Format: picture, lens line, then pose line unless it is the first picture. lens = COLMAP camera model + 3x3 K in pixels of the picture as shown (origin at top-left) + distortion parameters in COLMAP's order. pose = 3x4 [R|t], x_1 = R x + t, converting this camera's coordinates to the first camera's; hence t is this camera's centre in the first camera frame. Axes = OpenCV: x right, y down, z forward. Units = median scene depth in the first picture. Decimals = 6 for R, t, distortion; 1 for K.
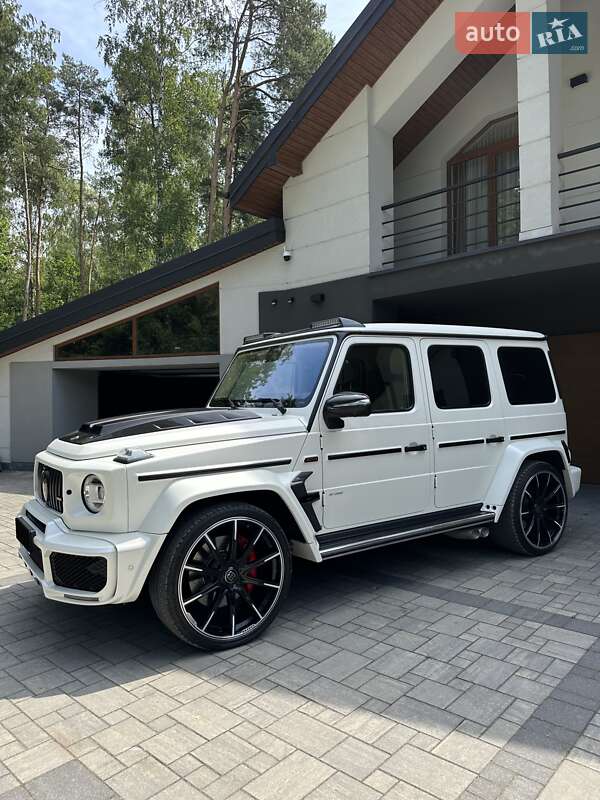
lens RADIAL K [[565.5, 0, 303.7], [0, 565.5, 401.6], [0, 0, 1]] dist [0.008945, -0.019125]
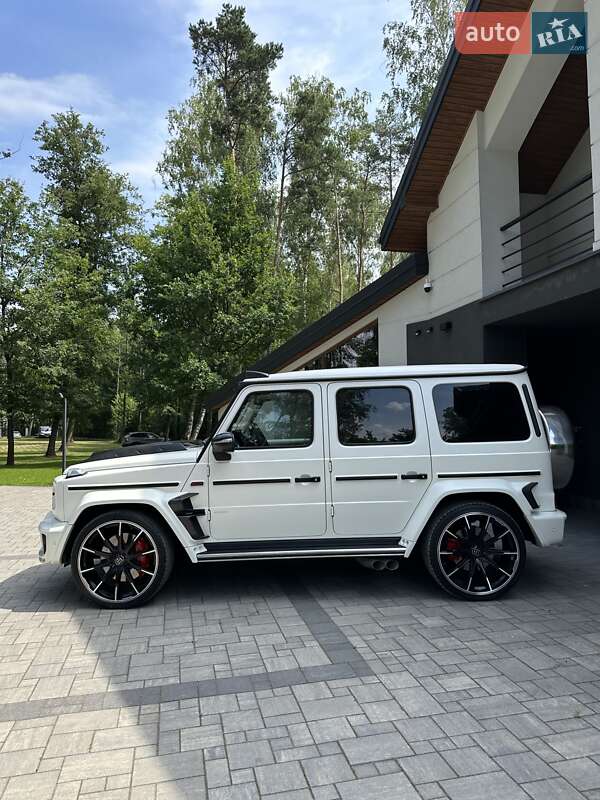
lens RADIAL K [[565.5, 0, 303.7], [0, 565.5, 401.6], [0, 0, 1]] dist [0.008945, -0.019125]
pose [[0.824300, -0.017133, -0.565894, 0.903301], [0.001498, 0.999605, -0.028082, -0.047994], [0.566151, 0.022300, 0.824000, 0.046201]]
